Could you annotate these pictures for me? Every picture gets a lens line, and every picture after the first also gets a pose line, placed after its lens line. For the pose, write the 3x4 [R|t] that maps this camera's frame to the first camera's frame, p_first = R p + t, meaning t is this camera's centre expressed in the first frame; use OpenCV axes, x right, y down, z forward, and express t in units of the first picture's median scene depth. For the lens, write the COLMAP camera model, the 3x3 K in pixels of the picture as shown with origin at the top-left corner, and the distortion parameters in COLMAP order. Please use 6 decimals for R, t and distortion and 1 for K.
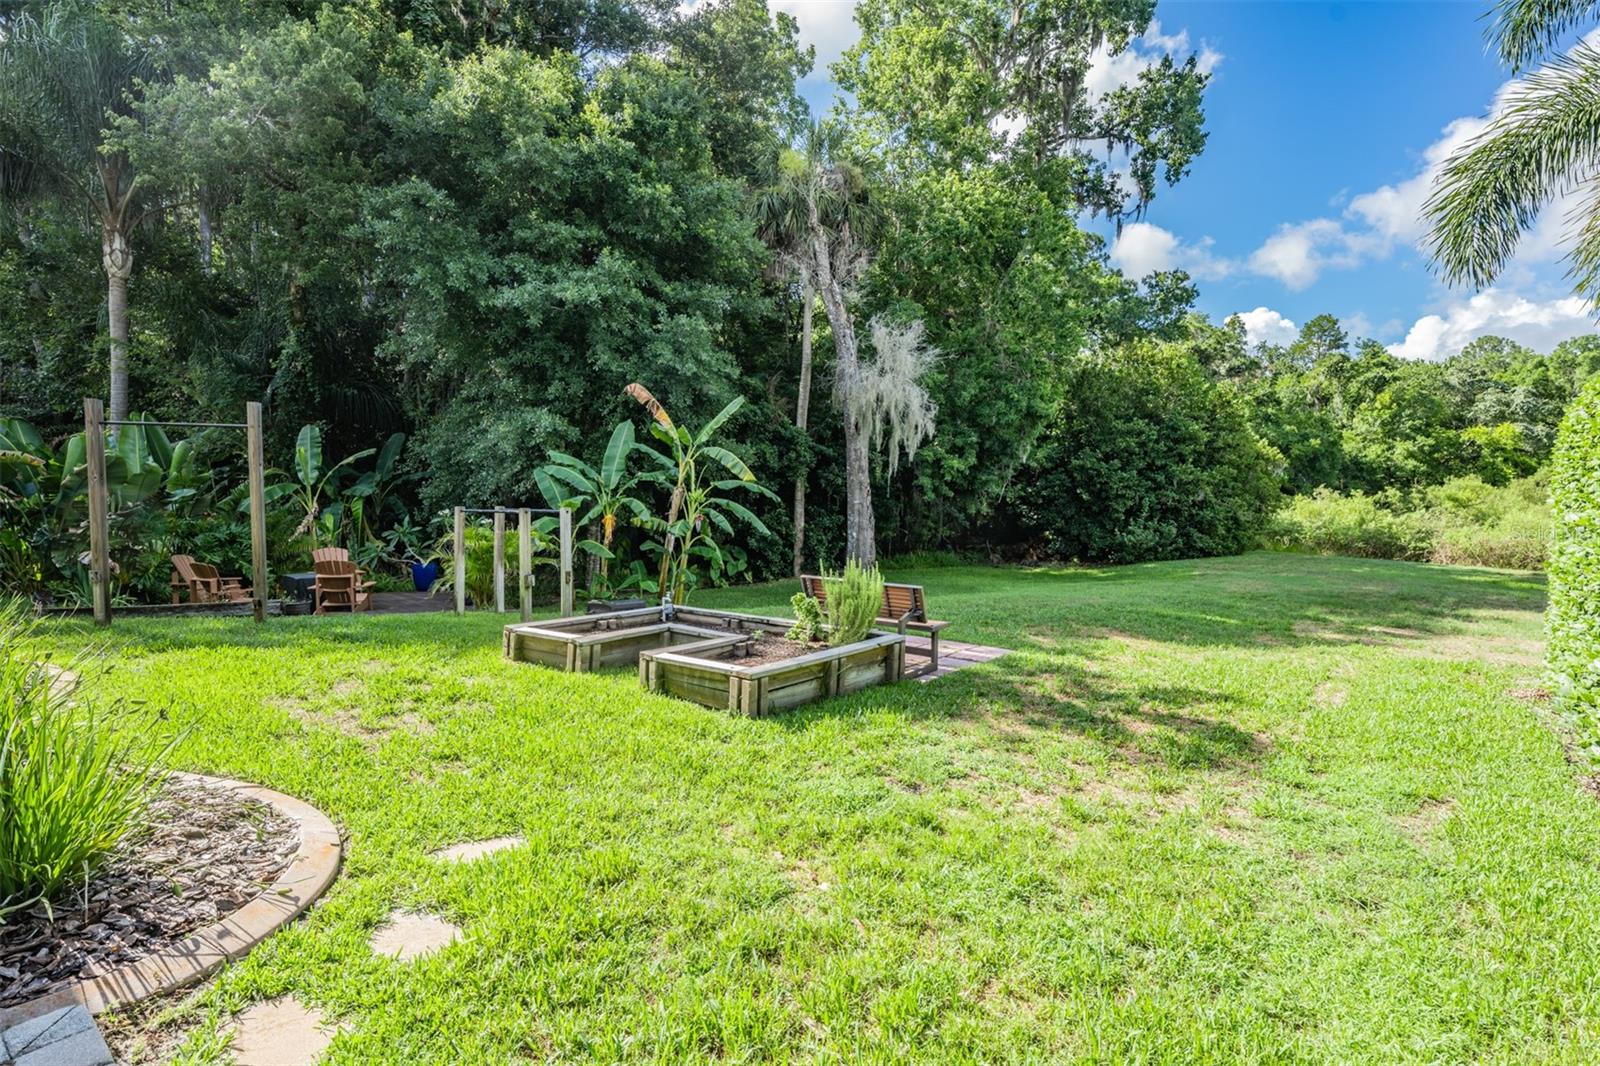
lens RADIAL K [[779.1, 0, 800.0], [0, 779.1, 533.0], [0, 0, 1]] dist [-0.000800, 0.000893]
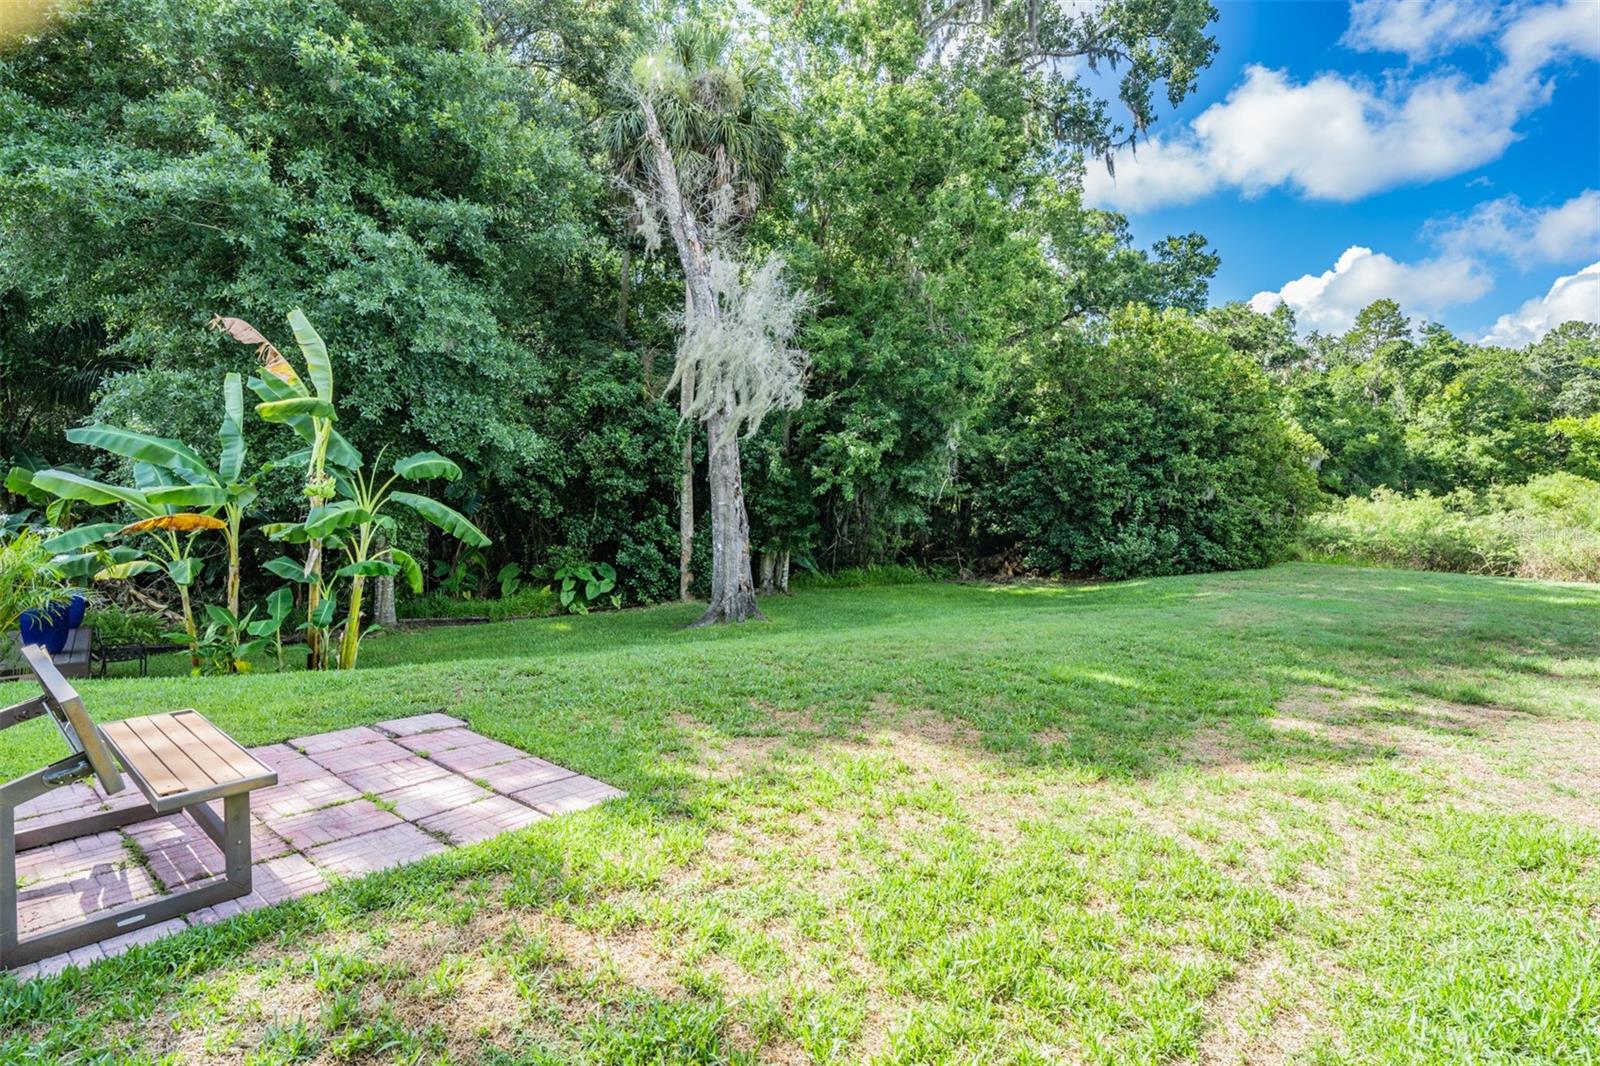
lens RADIAL K [[786.4, 0, 800.0], [0, 786.4, 533.0], [0, 0, 1]] dist [0.010611, -0.001462]
pose [[0.998746, -0.007780, -0.049455, 0.062562], [0.007099, 0.999878, -0.013926, 0.000047], [0.049557, 0.013558, 0.998679, 0.081355]]
